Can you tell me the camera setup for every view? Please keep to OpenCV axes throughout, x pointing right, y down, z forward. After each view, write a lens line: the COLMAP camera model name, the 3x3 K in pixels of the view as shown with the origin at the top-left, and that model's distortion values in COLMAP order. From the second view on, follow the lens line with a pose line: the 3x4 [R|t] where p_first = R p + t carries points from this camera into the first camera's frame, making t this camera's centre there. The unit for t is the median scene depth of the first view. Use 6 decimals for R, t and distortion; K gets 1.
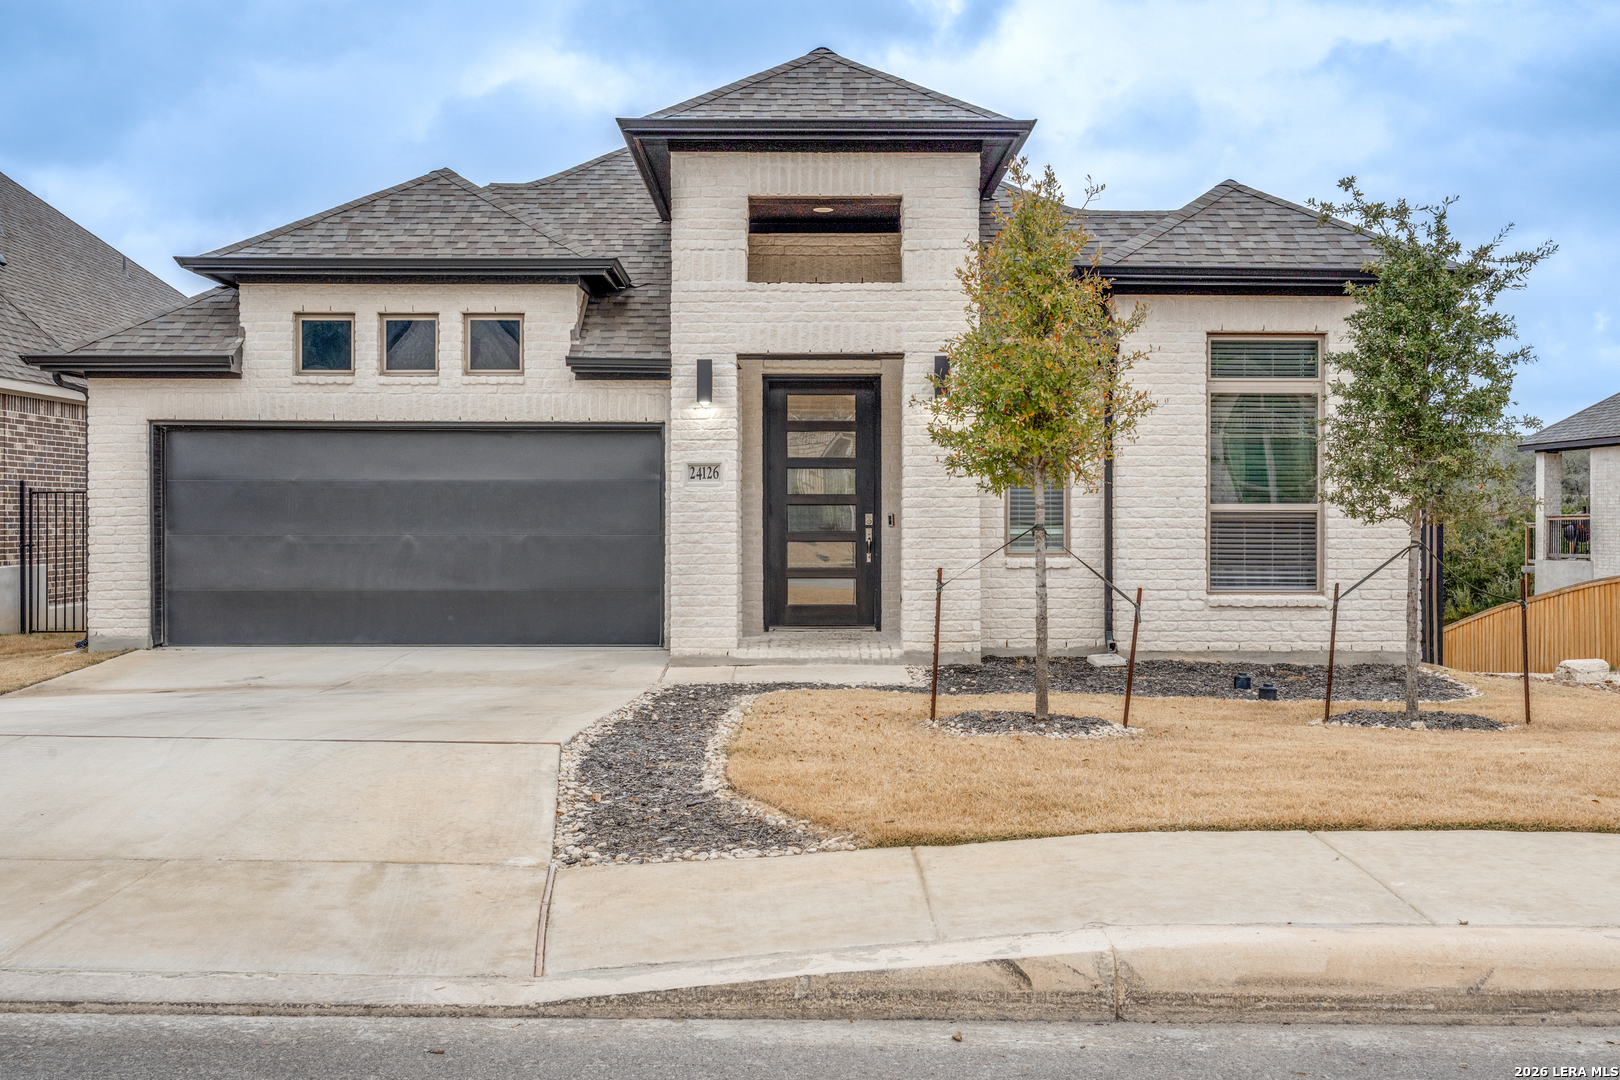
lens RADIAL K [[1752.2, 0, 809.4], [0, 1752.2, 540.6], [0, 0, 1]] dist [0.053102, 0.000000]
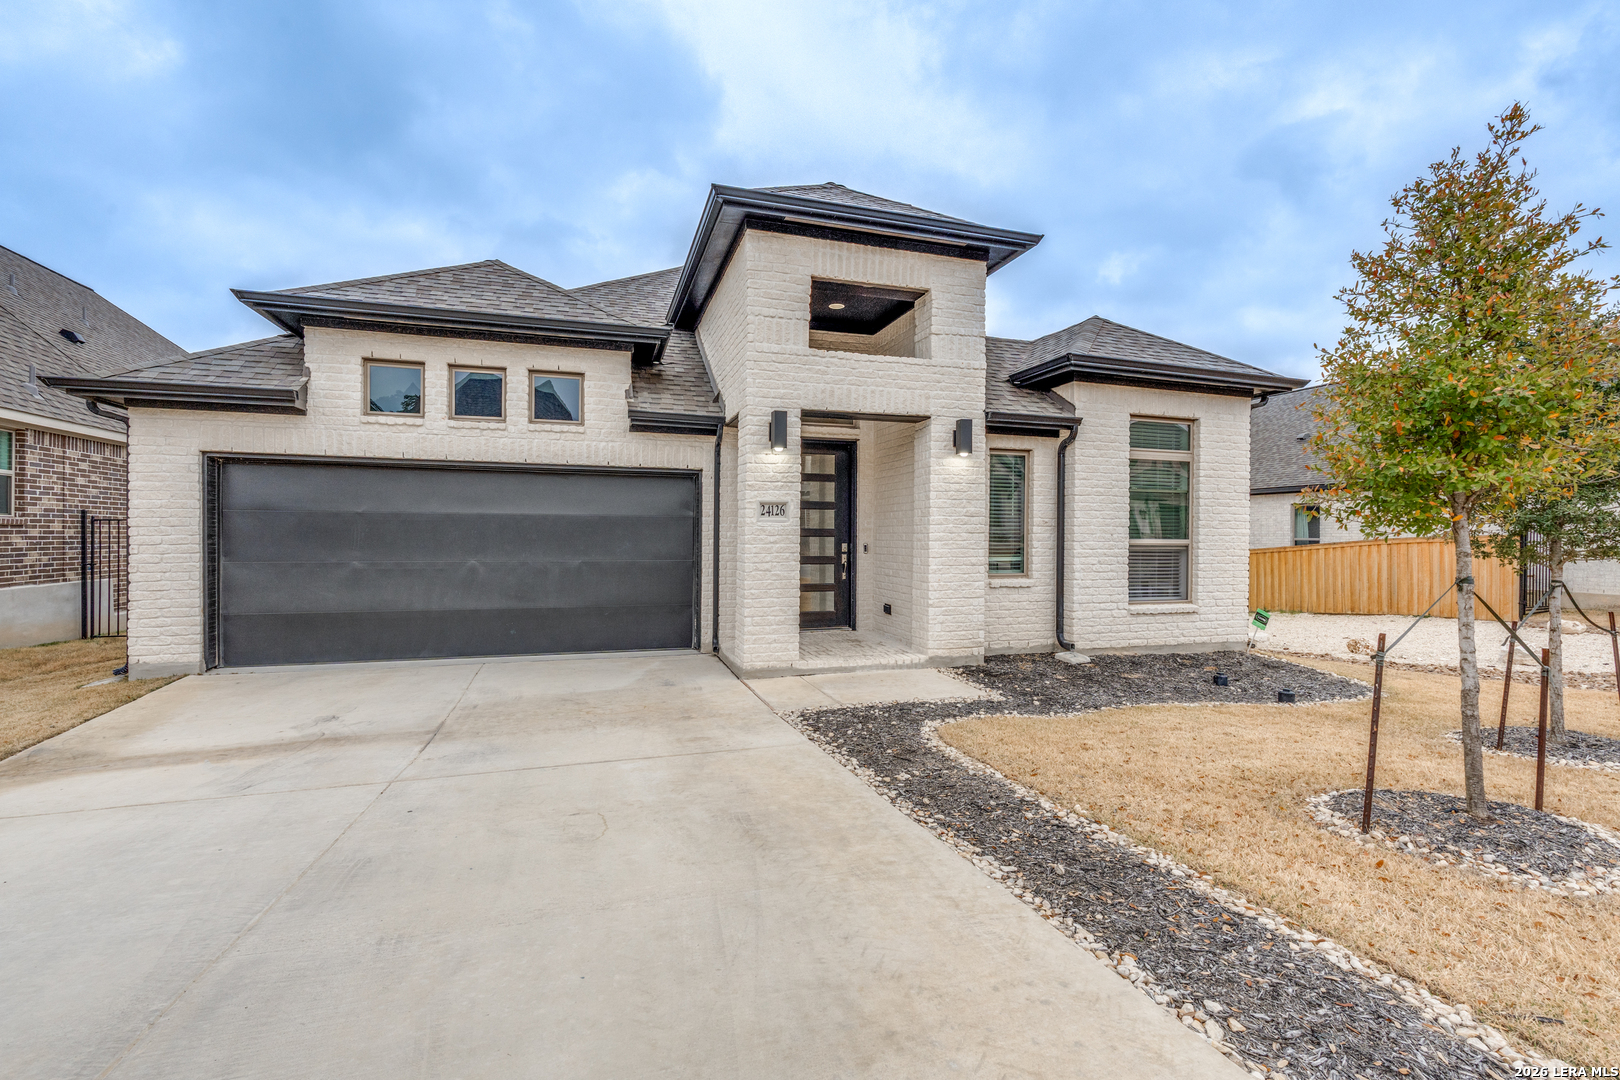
lens RADIAL K [[734.8, 0, 814.5], [0, 734.8, 542.5], [0, 0, 1]] dist [0.003996, 0.000794]
pose [[0.951251, 0.002810, 0.308404, -0.167303], [-0.002109, 0.999994, -0.002608, -0.014777], [-0.308410, 0.001830, 0.951252, 0.482913]]
